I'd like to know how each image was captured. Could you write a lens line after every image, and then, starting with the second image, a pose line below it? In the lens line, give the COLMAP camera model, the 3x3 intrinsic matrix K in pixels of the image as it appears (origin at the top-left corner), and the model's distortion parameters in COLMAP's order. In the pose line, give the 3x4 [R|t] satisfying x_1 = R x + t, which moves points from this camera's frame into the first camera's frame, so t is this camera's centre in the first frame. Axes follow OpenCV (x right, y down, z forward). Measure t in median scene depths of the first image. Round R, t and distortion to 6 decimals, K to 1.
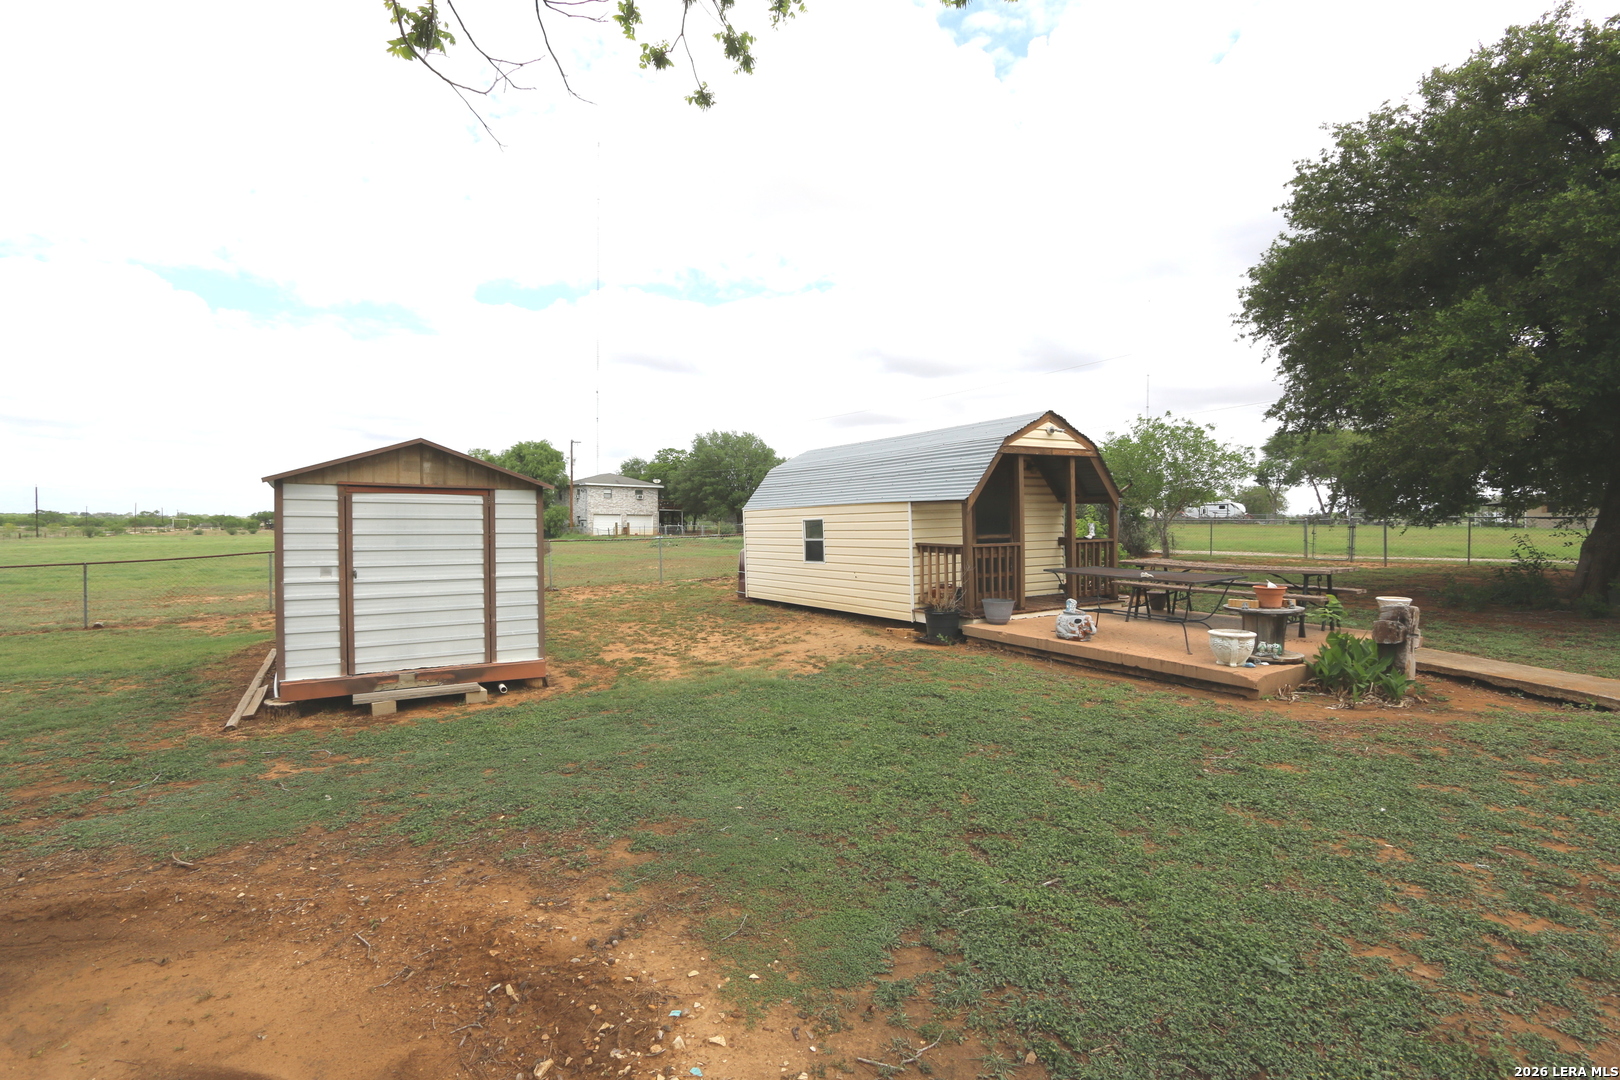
lens RADIAL K [[738.8, 0, 810.0], [0, 738.8, 540.0], [0, 0, 1]] dist [-0.017007, 0.000077]
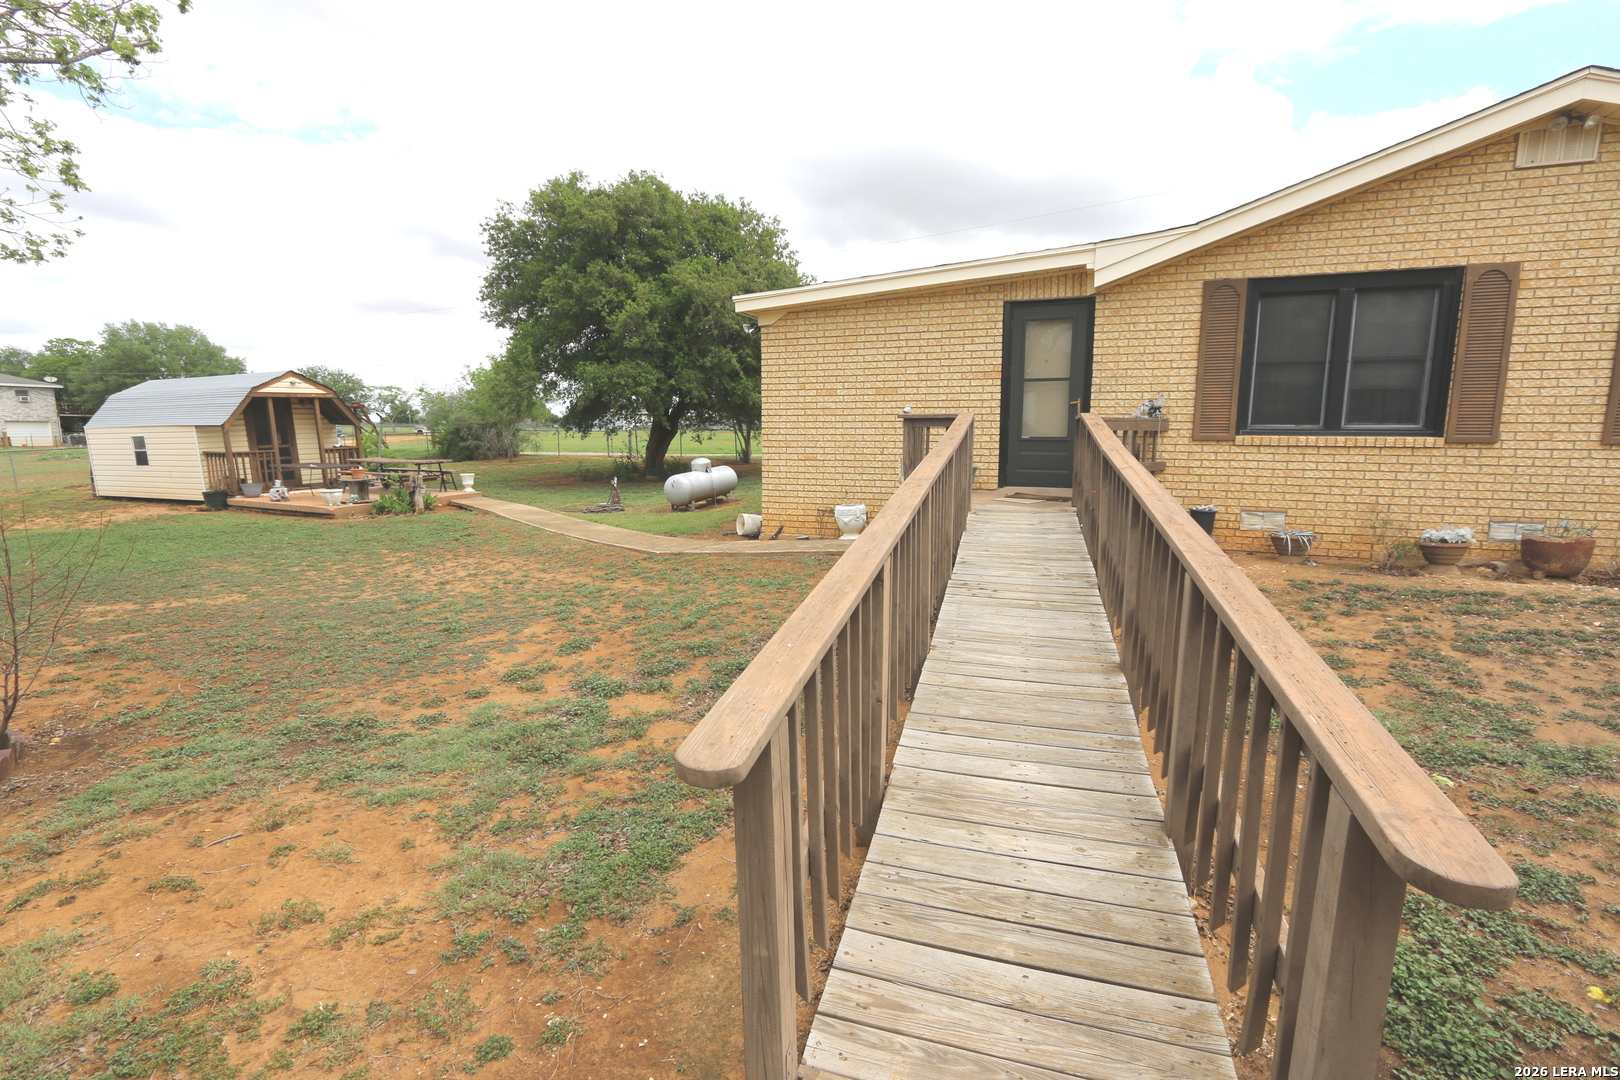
lens RADIAL K [[728.3, 0, 797.9], [0, 728.3, 544.1], [0, 0, 1]] dist [-0.019905, 0.000263]
pose [[0.837576, -0.084462, 0.539752, 0.252355], [0.010573, 0.990298, 0.138558, 0.000526], [-0.546218, -0.110346, 0.830343, -0.699860]]
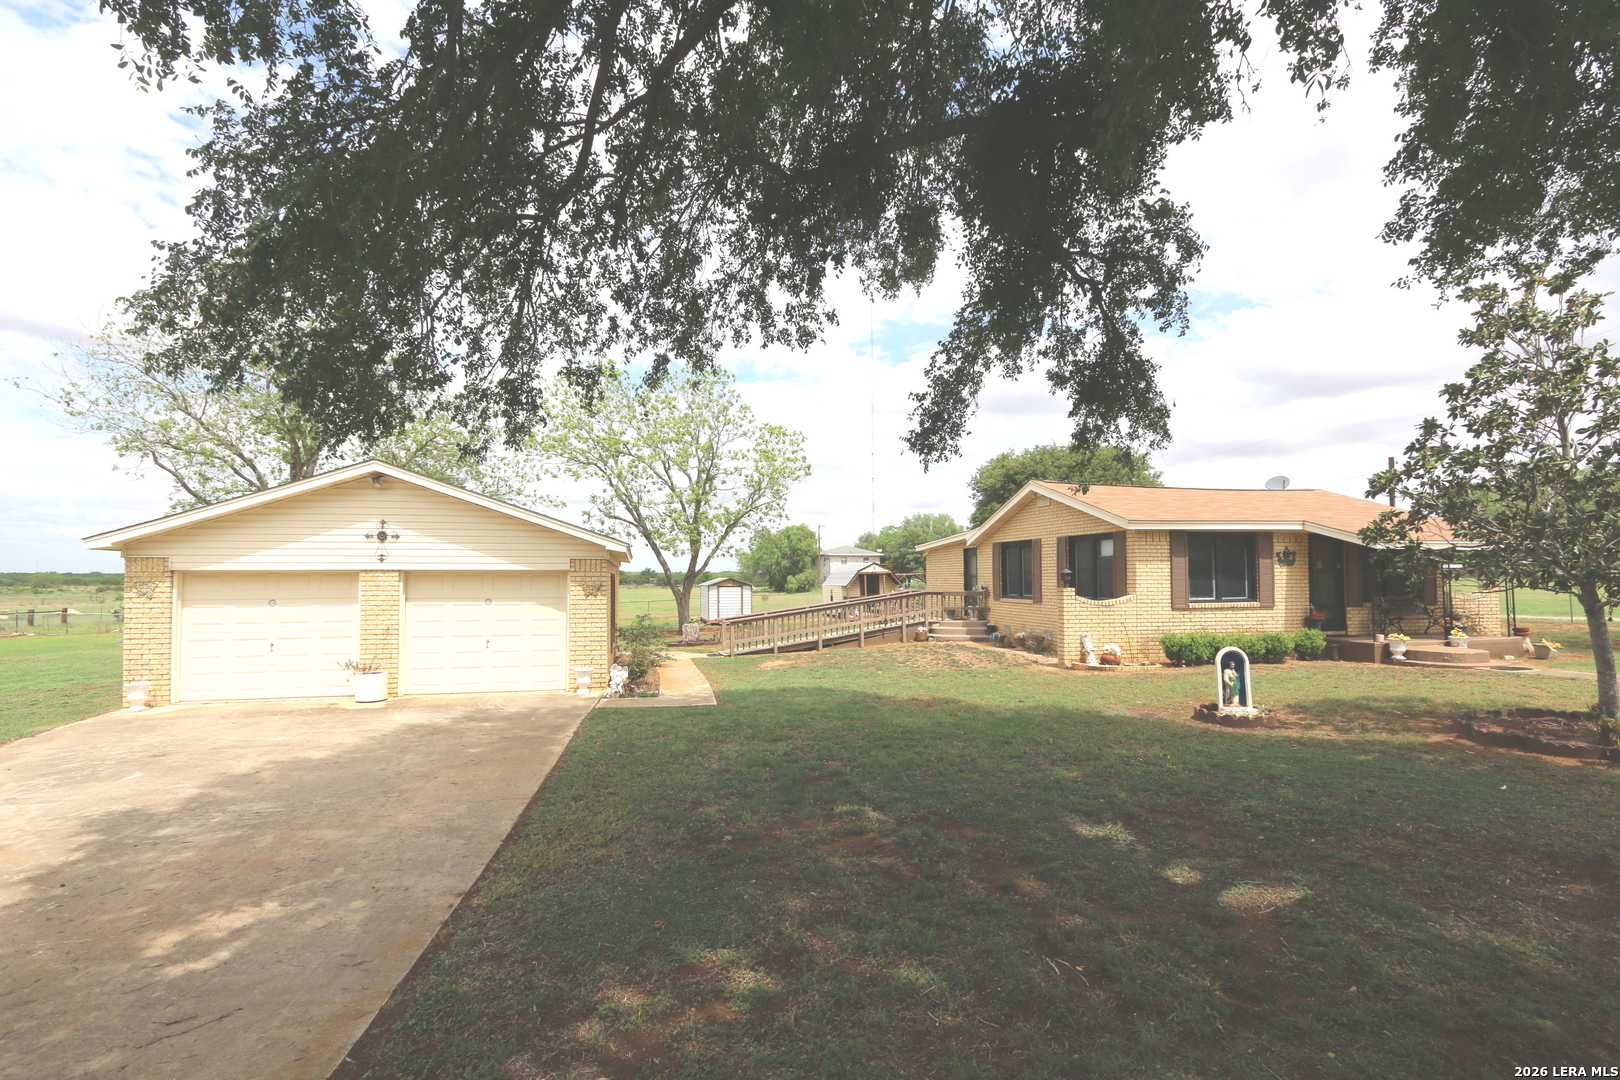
lens RADIAL K [[738.8, 0, 810.0], [0, 738.8, 540.0], [0, 0, 1]] dist [-0.017007, 0.000077]
pose [[0.932024, -0.024360, -0.361577, 0.996920], [-0.001159, 0.997533, -0.070192, -0.013361], [0.362395, 0.065840, 0.929696, -1.931699]]
